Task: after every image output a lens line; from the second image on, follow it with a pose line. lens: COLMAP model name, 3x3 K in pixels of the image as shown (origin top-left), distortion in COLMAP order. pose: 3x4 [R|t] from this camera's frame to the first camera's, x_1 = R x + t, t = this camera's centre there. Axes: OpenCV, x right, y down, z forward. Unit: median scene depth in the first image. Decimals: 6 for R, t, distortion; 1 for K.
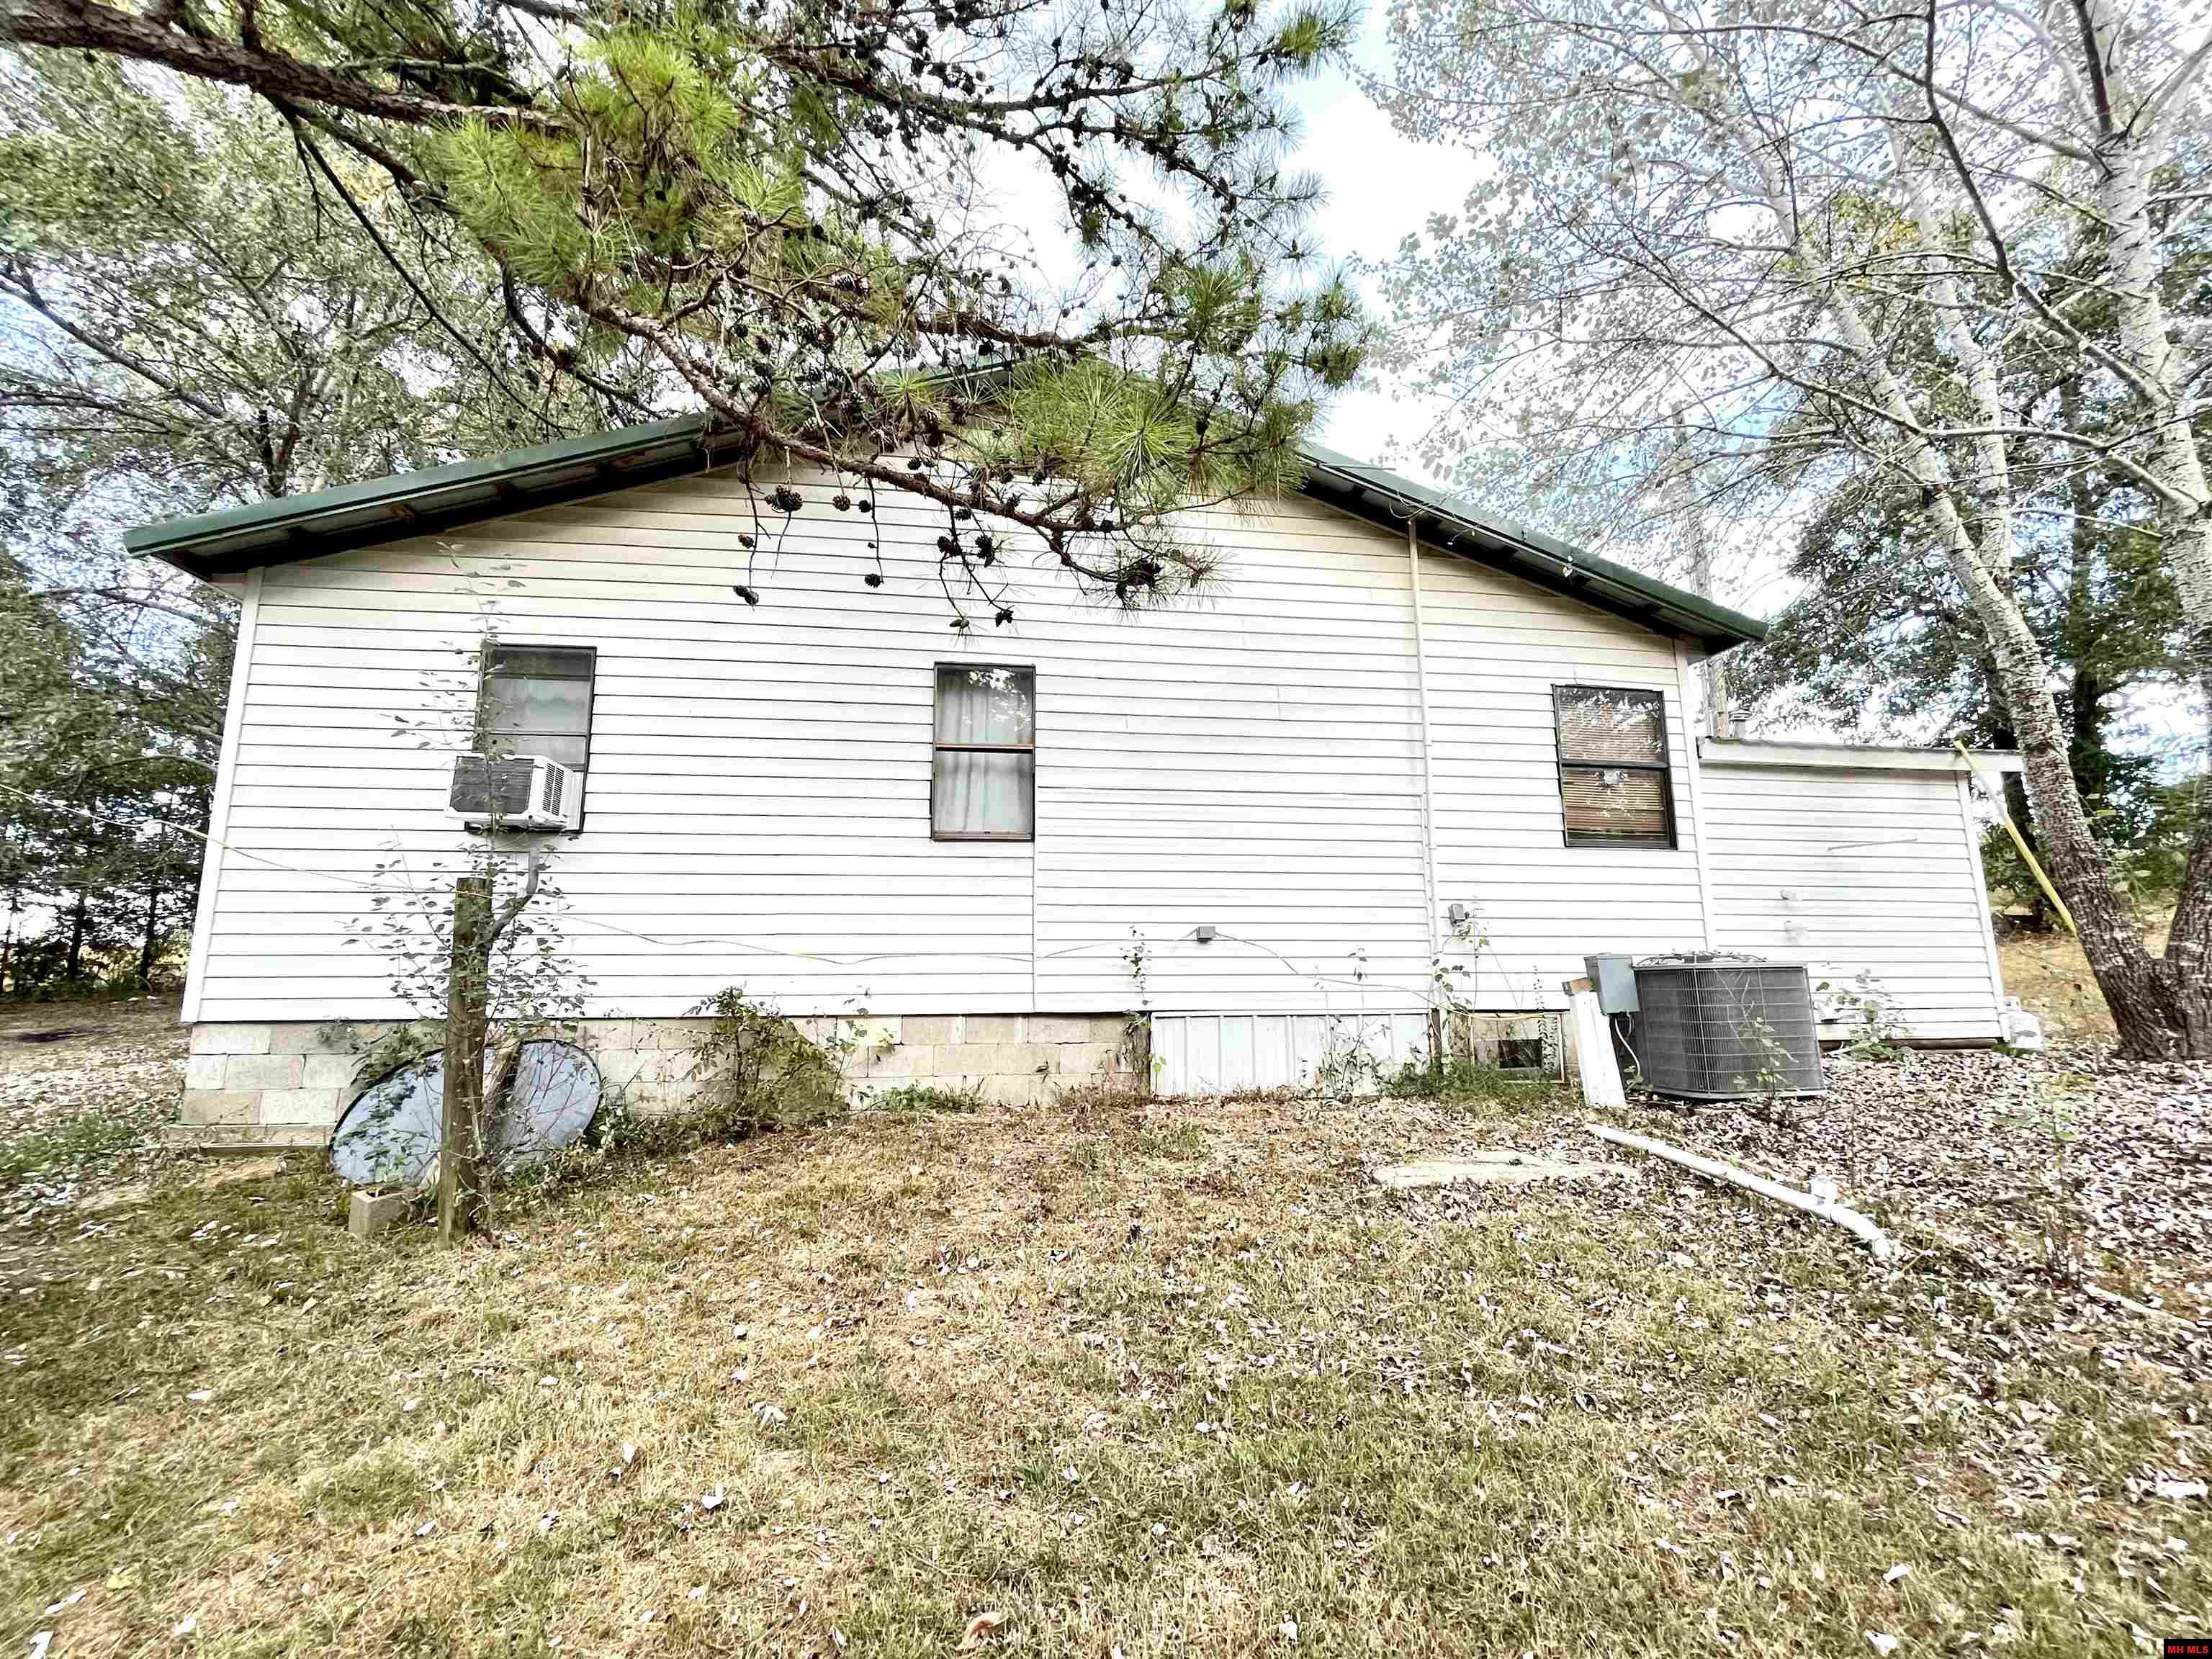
lens RADIAL K [[891.6, 0, 1095.7], [0, 891.6, 831.1], [0, 0, 1]] dist [-0.003344, -0.001118]
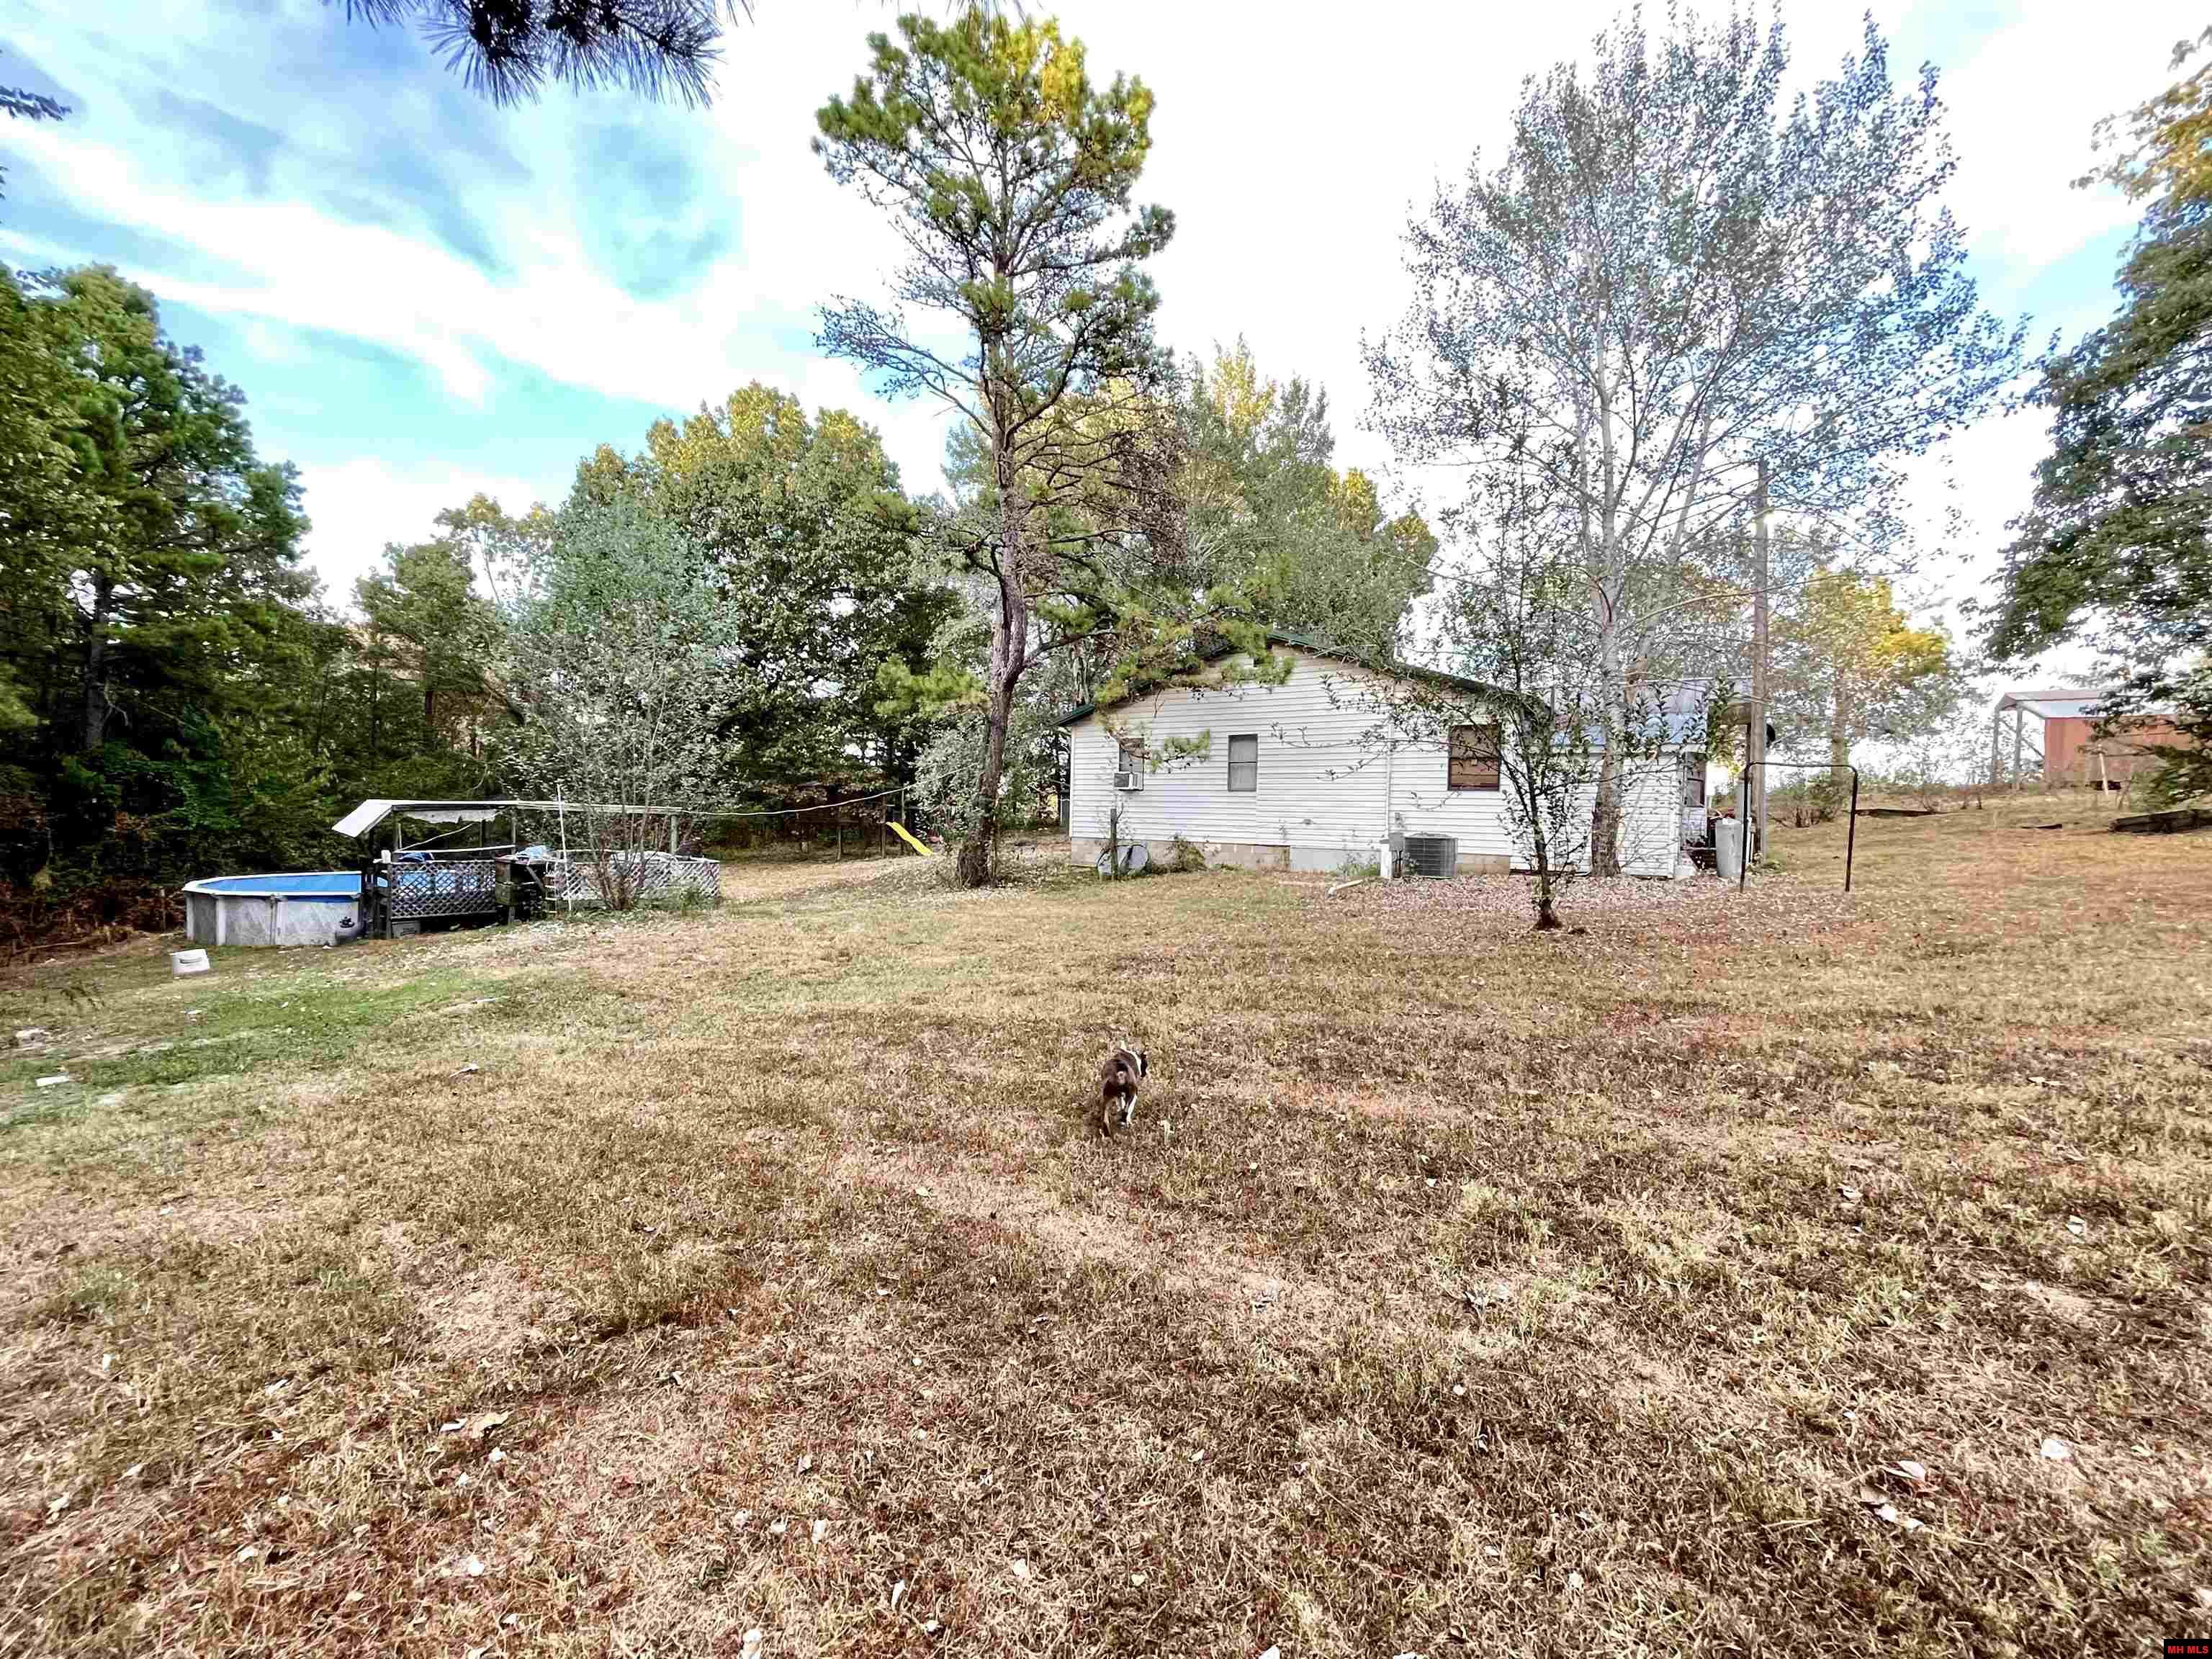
lens RADIAL K [[891.6, 0, 1095.7], [0, 891.6, 831.1], [0, 0, 1]] dist [-0.003344, -0.001118]
pose [[0.739320, 0.031532, -0.672615, 1.860613], [0.091762, 0.984866, 0.147032, -0.416288], [0.667072, -0.170425, 0.725238, -1.929577]]
